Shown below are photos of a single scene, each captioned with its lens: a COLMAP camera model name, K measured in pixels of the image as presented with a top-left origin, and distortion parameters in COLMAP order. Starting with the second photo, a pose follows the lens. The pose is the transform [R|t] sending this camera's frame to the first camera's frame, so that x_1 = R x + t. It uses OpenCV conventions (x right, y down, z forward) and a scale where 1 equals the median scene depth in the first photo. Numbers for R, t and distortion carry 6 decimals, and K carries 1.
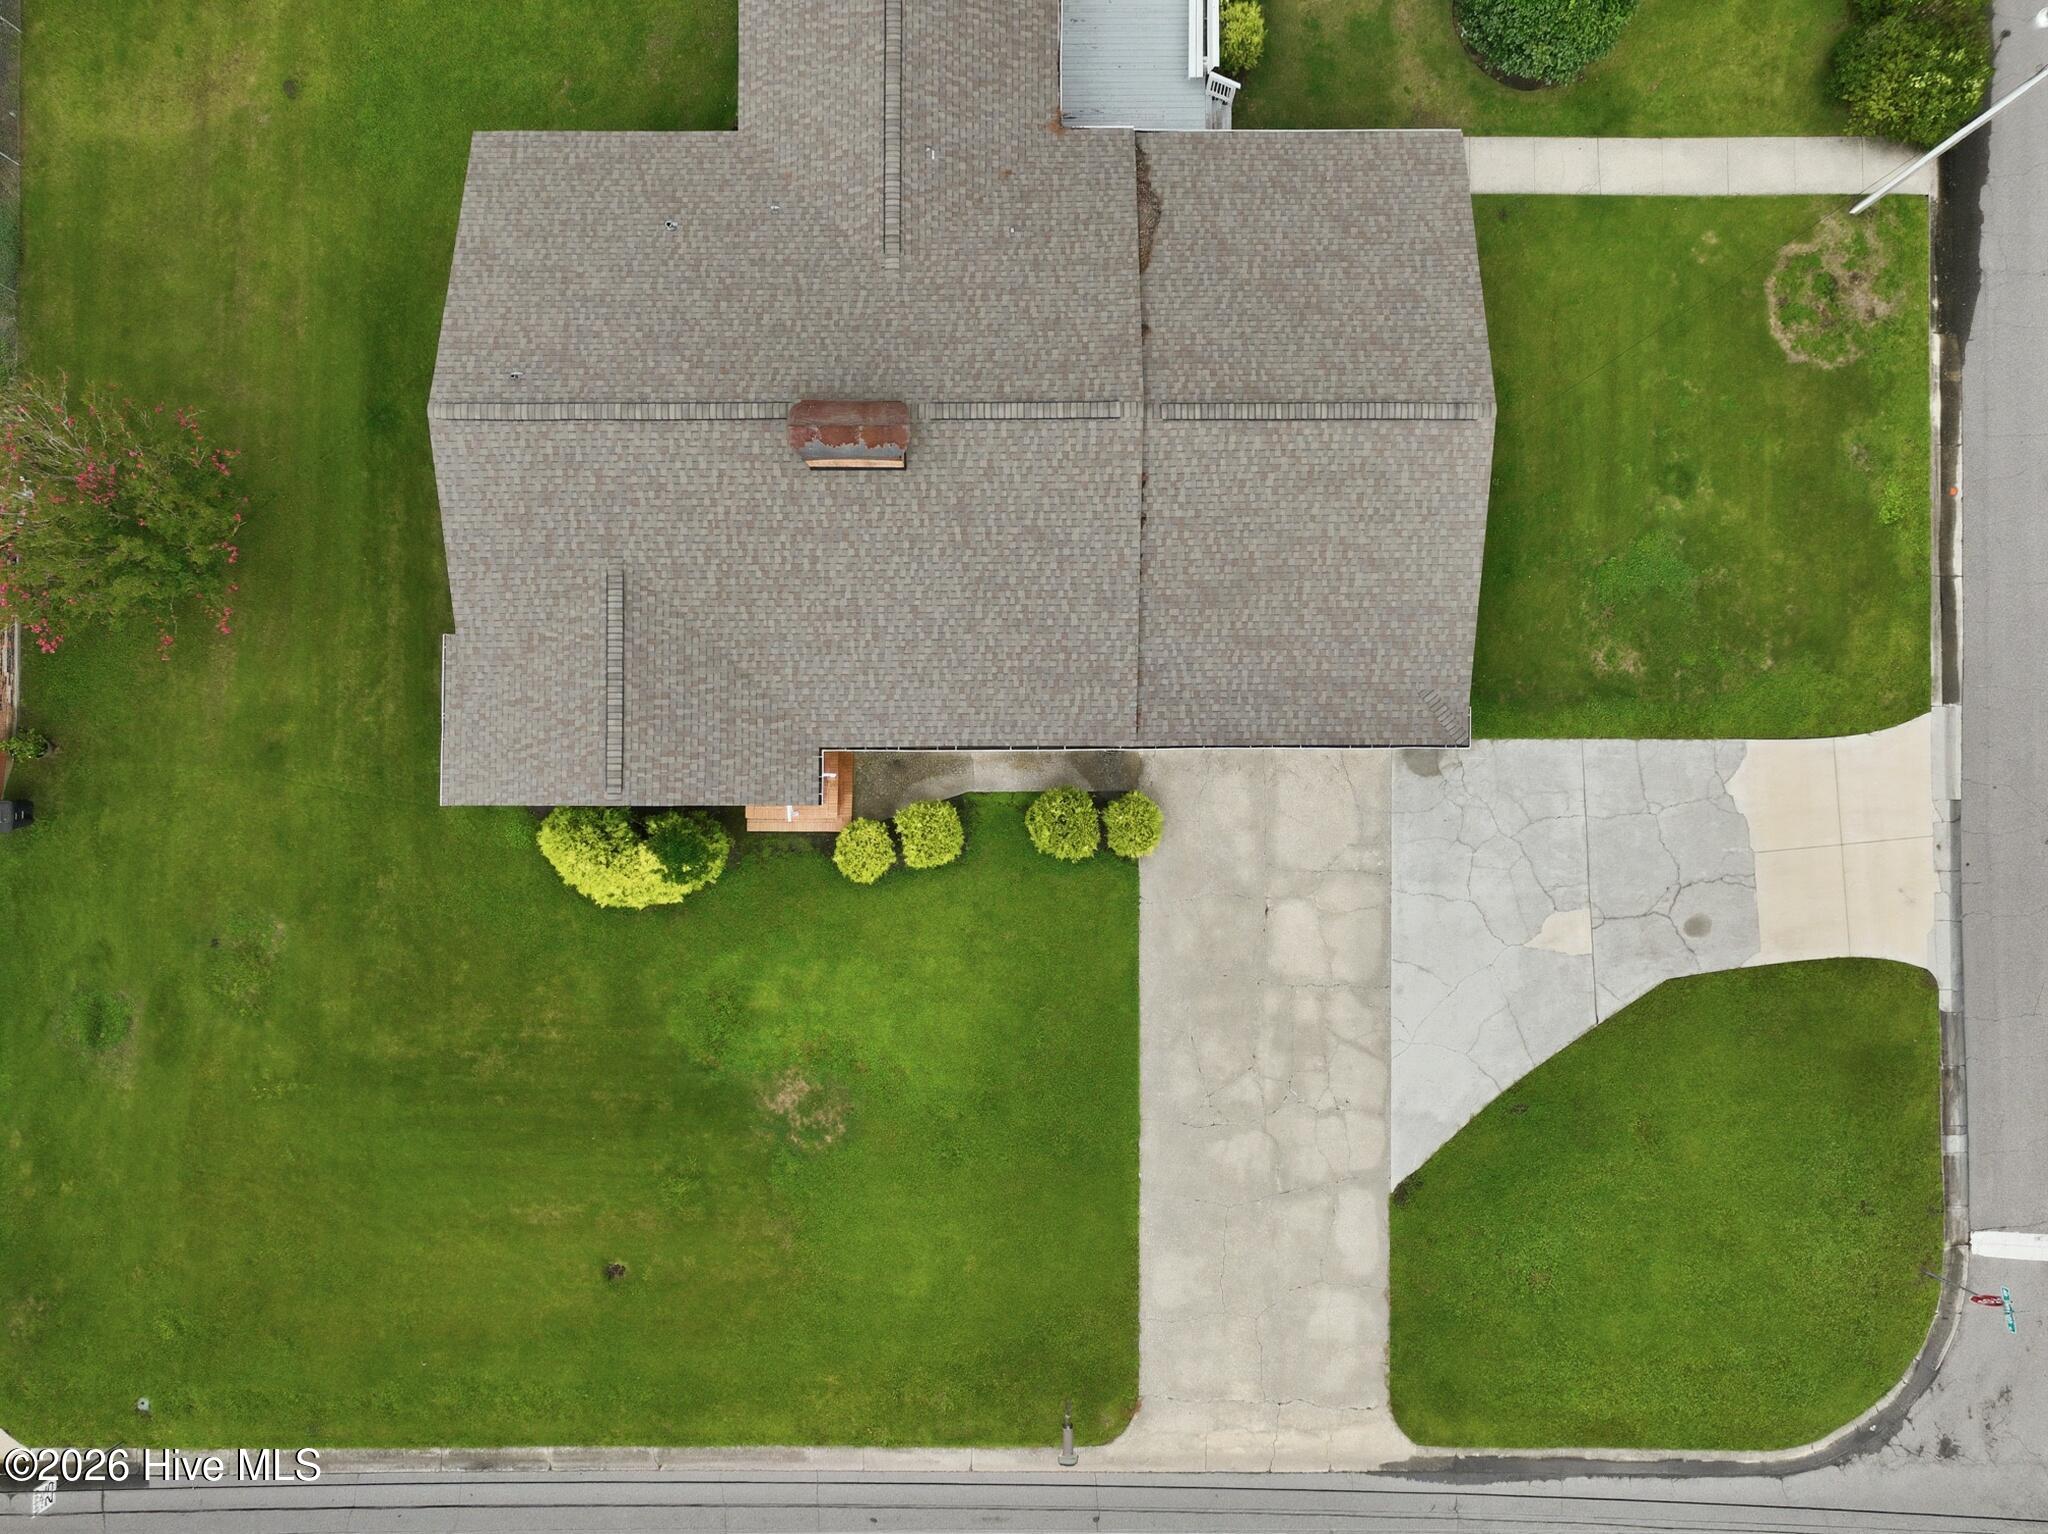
lens RADIAL K [[1446.4, 0, 1023.8], [0, 1446.4, 763.3], [0, 0, 1]] dist [0.018994, 0.011691]
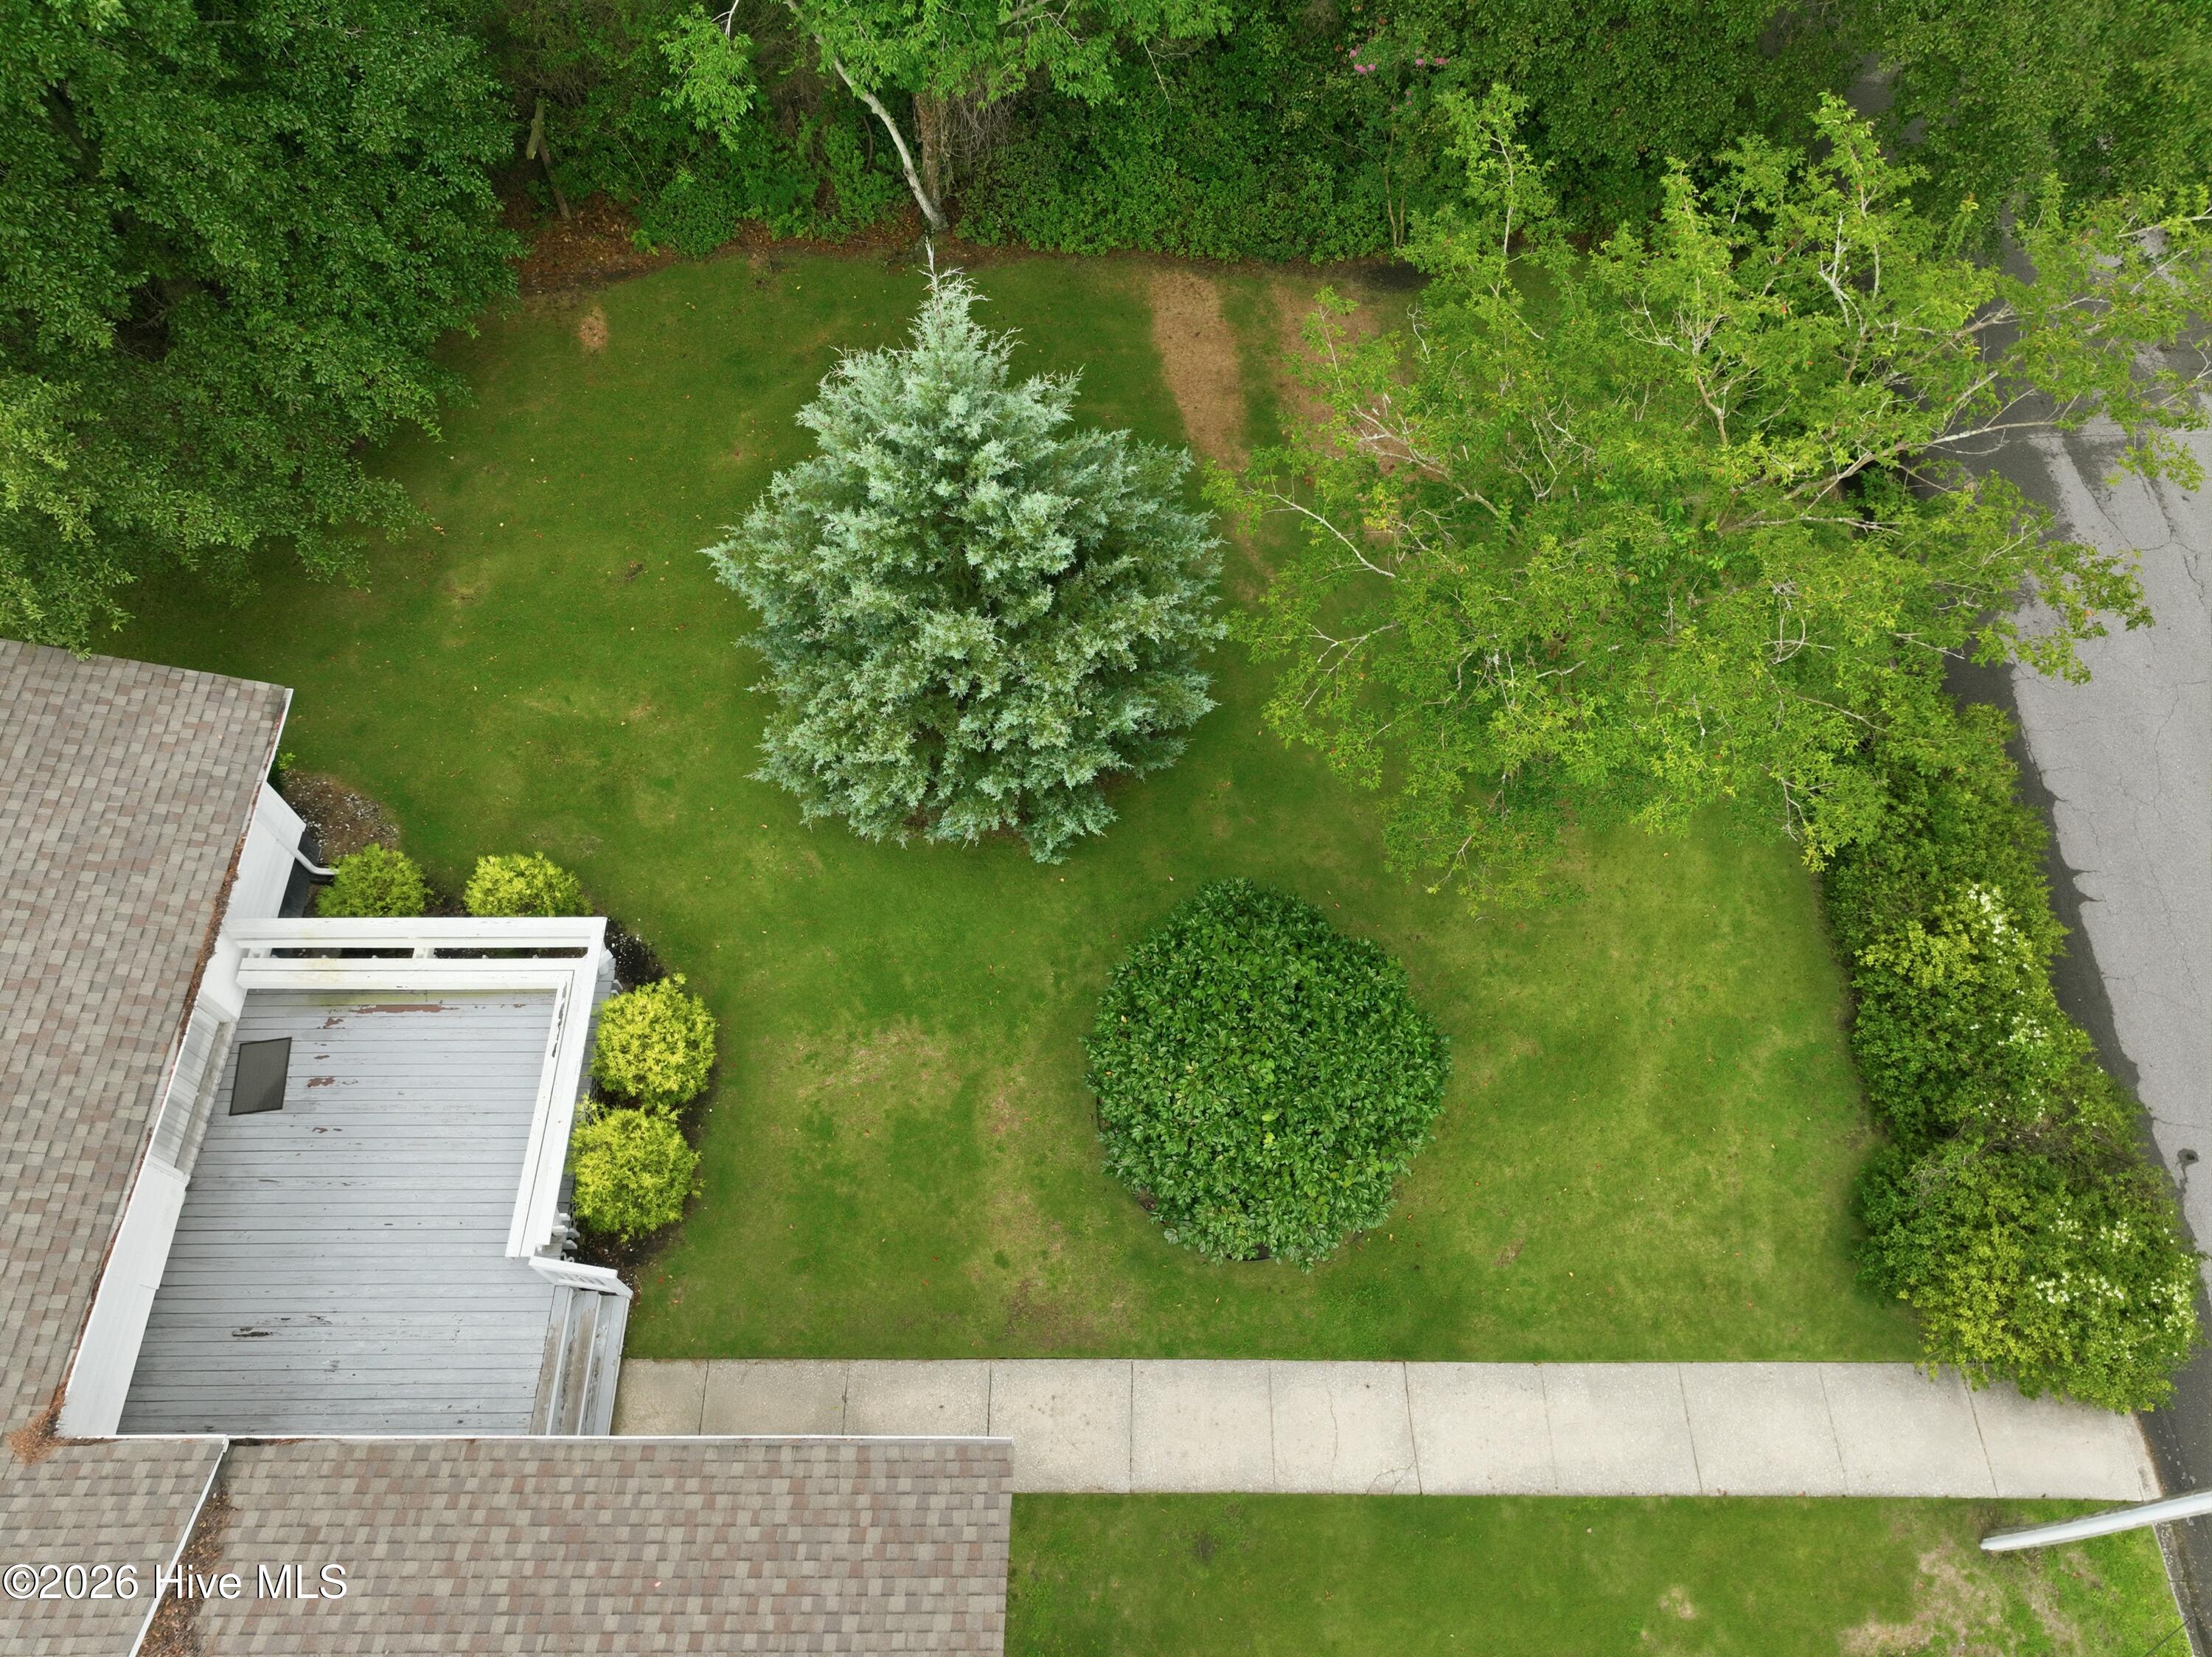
lens RADIAL K [[1562.3, 0, 1107.6], [0, 1562.3, 830.1], [0, 0, 1]] dist [0.018994, 0.011691]
pose [[0.999988, 0.000343, -0.004864, 0.300499], [-0.002555, 0.886471, -0.462777, -0.347165], [0.004153, 0.462784, 0.886461, 0.469220]]
